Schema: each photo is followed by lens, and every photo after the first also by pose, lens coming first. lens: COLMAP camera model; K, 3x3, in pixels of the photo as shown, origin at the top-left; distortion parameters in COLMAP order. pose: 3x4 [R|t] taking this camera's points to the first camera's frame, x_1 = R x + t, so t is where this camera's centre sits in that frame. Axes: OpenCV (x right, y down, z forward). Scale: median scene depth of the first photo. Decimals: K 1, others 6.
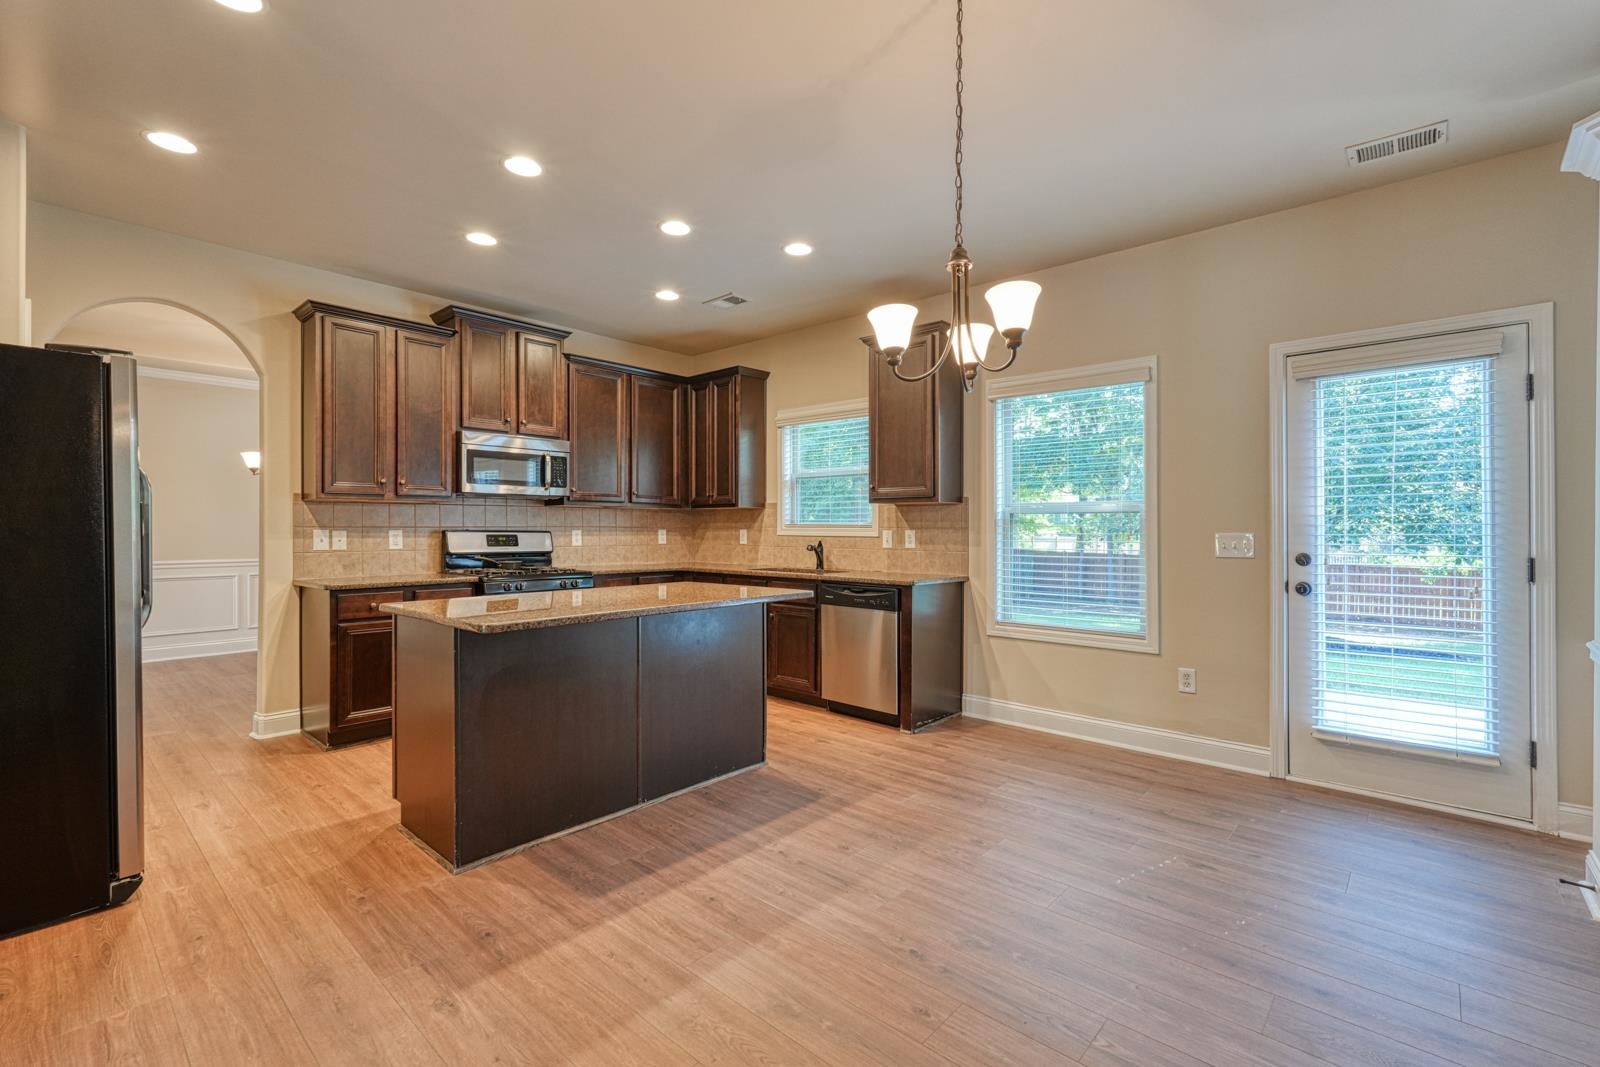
lens RADIAL K [[703.2, 0, 804.3], [0, 703.2, 528.7], [0, 0, 1]] dist [0.002367, 0.000579]
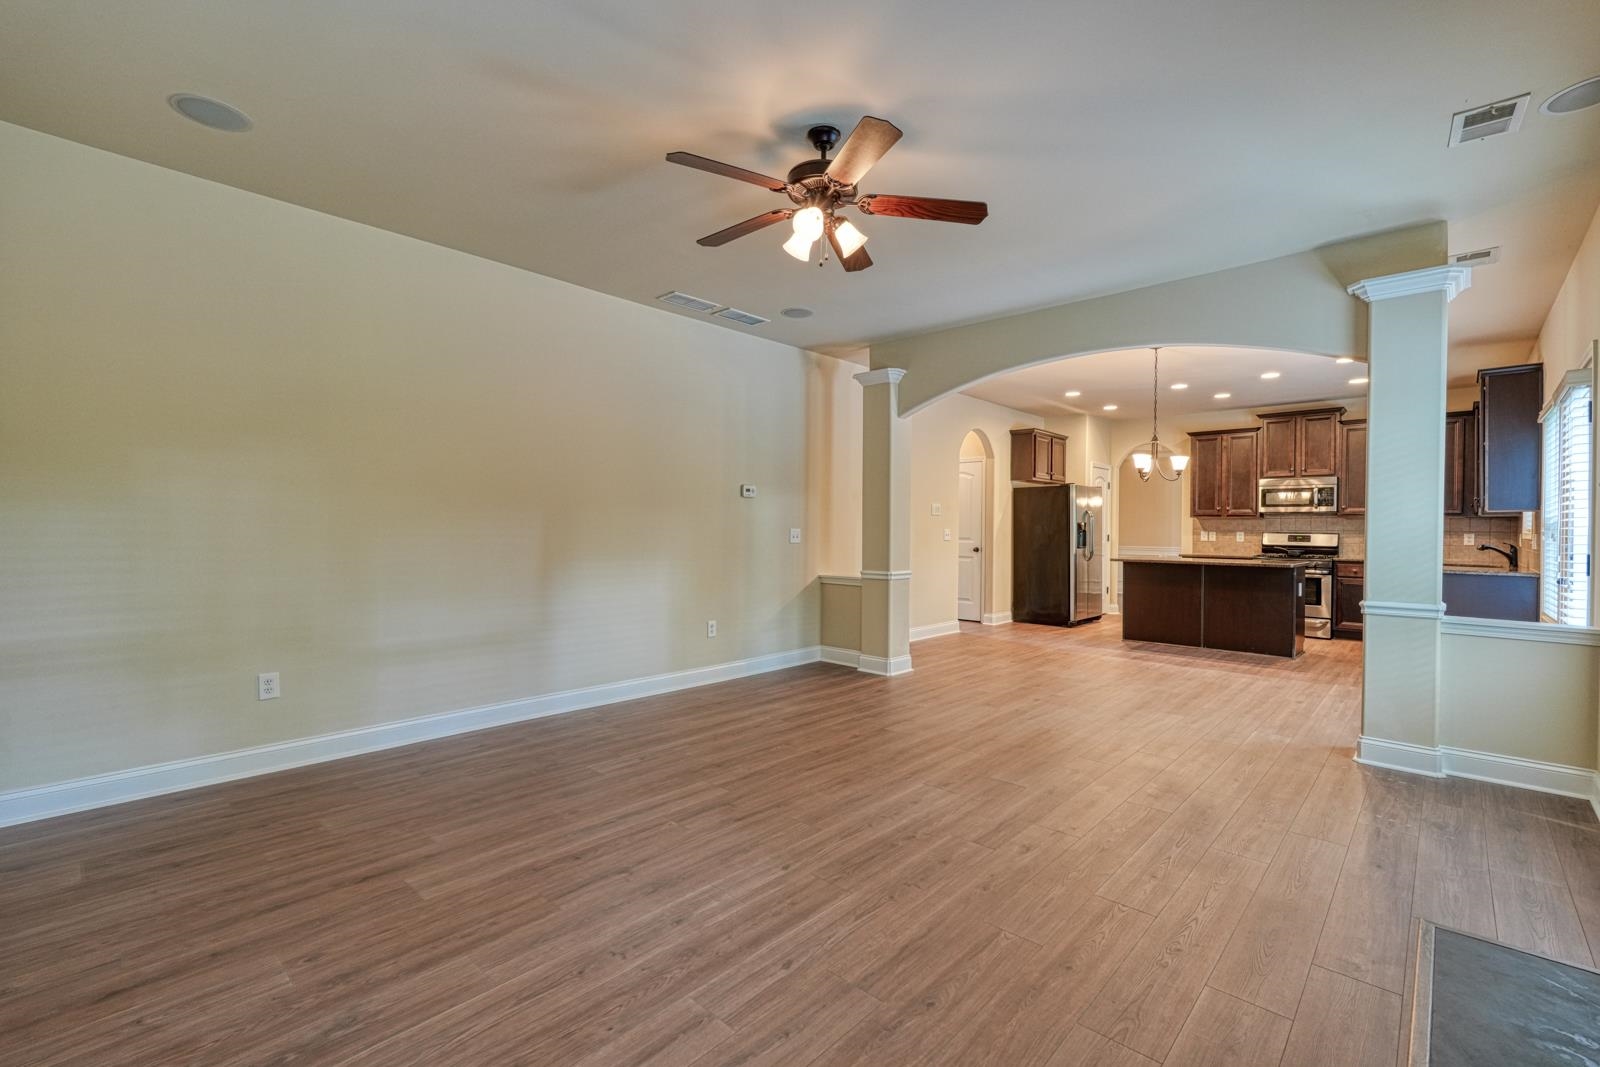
lens RADIAL K [[703.2, 0, 800.5], [0, 703.2, 529.0], [0, 0, 1]] dist [0.002367, 0.000579]
pose [[-0.017675, 0.005959, -0.999826, 1.088180], [-0.006720, 0.999959, 0.006079, -0.007698], [0.999821, 0.006826, -0.017635, -0.149690]]
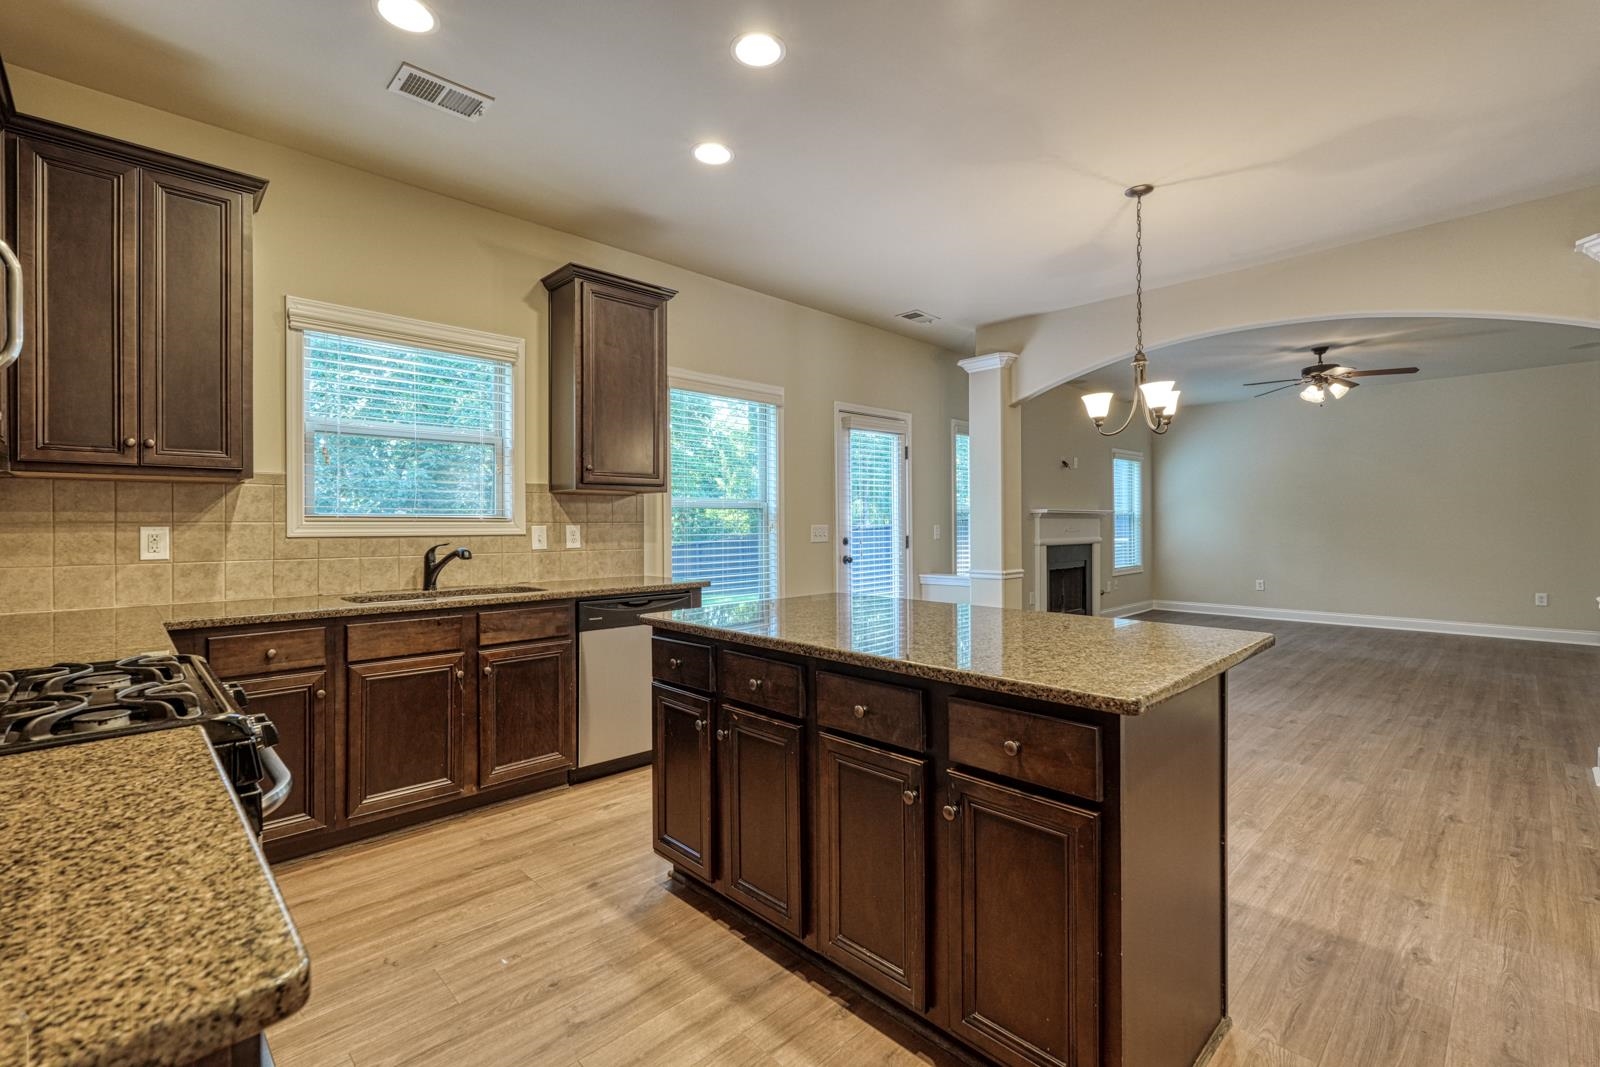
lens RADIAL K [[703.2, 0, 803.3], [0, 703.2, 525.9], [0, 0, 1]] dist [0.002367, 0.000579]
pose [[0.066279, -0.006487, 0.997780, -0.711665], [0.003442, 0.999974, 0.006273, -0.001308], [-0.997795, 0.003018, 0.066299, 0.805387]]
